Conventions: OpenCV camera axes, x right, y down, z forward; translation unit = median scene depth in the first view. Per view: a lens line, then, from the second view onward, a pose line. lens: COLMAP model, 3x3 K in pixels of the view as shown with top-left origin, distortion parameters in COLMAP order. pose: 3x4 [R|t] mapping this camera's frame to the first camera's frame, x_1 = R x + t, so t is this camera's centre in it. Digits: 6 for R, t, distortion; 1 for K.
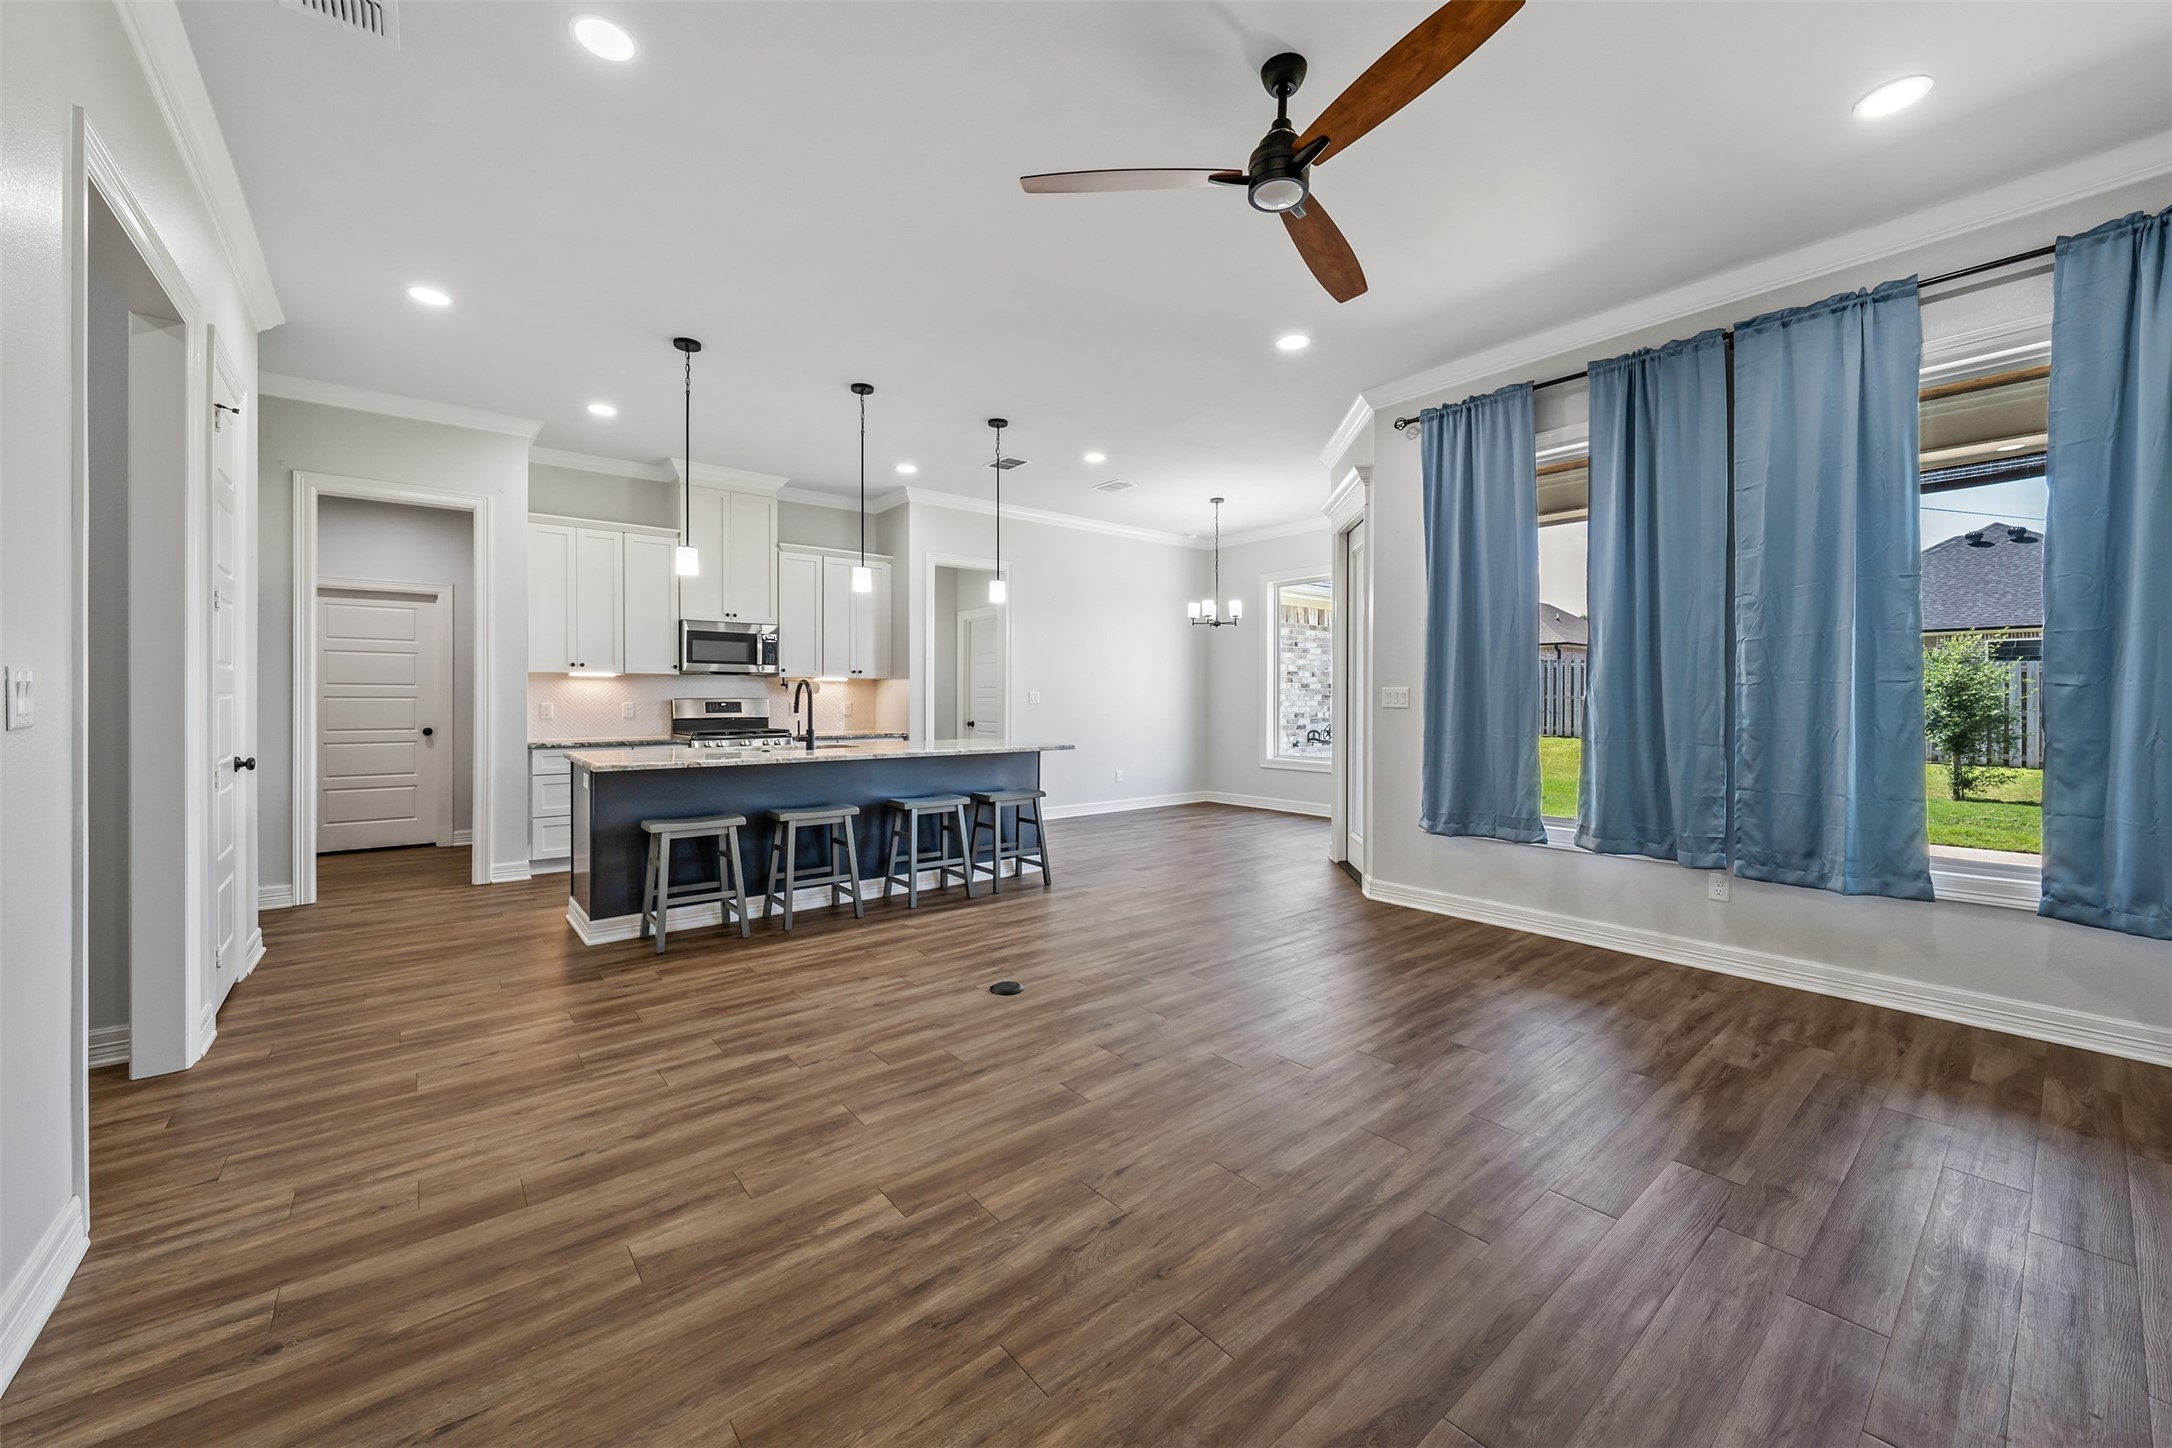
lens RADIAL K [[857.5, 0, 1083.8], [0, 857.5, 705.7], [0, 0, 1]] dist [0.000158, -0.000620]
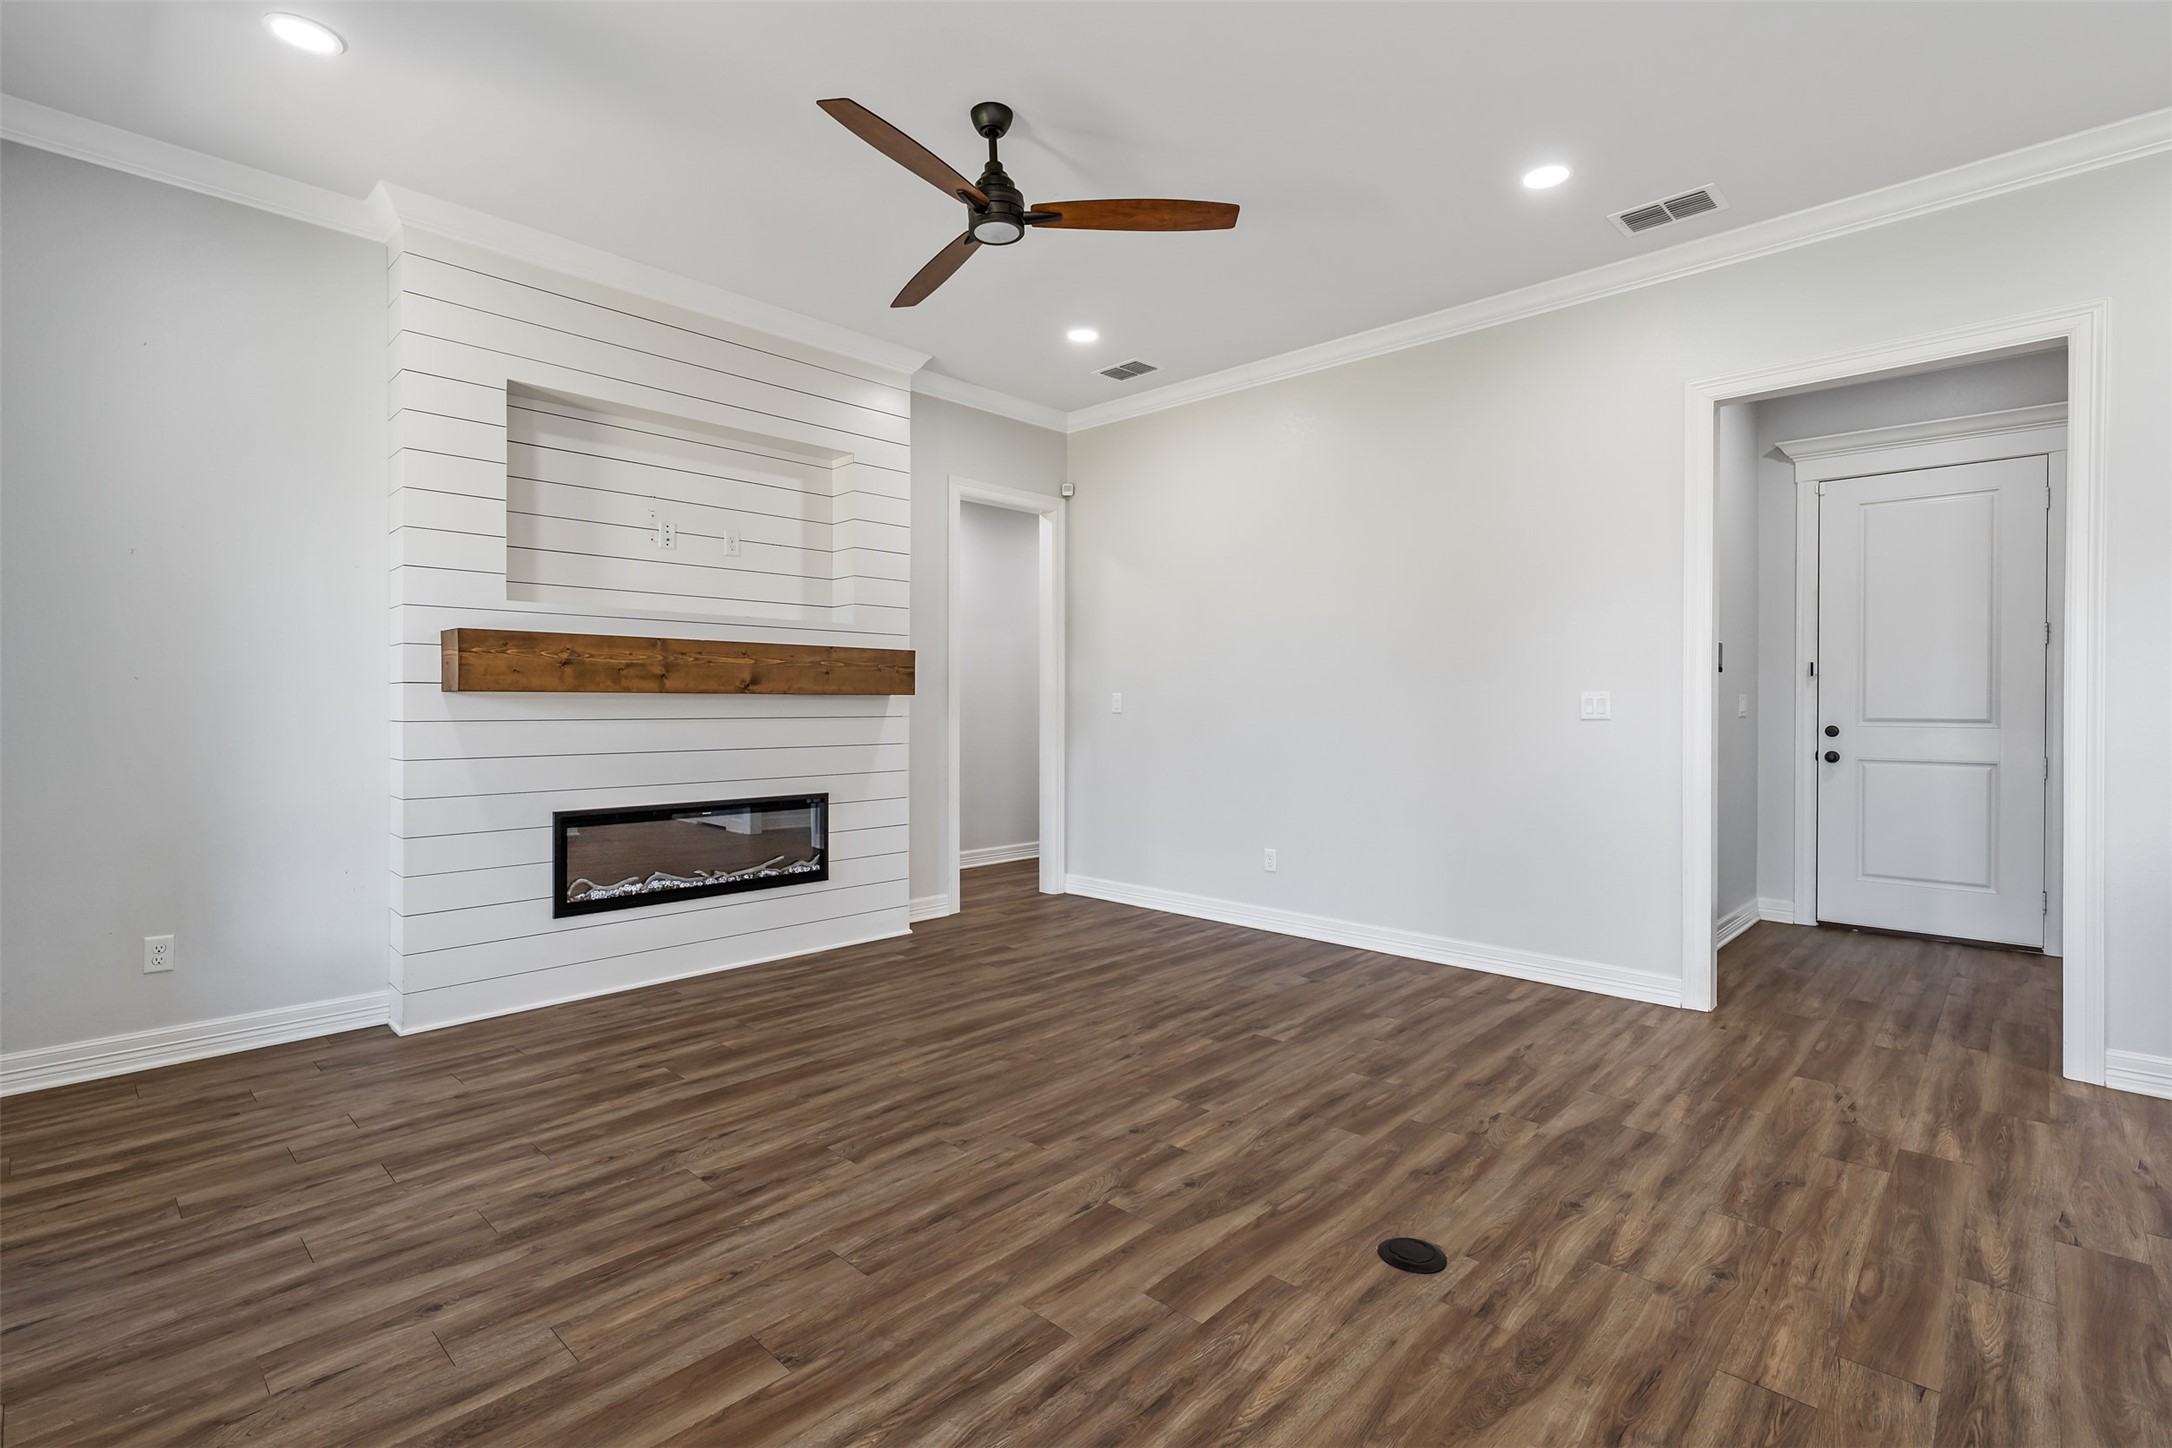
lens RADIAL K [[976.9, 0, 1088.8], [0, 976.9, 712.1], [0, 0, 1]] dist [-0.002896, -0.000183]
pose [[-0.992100, -0.002017, -0.125431, 0.231631], [-0.004234, 0.999840, 0.017406, -0.019116], [0.125376, 0.017799, -0.991950, 1.963382]]
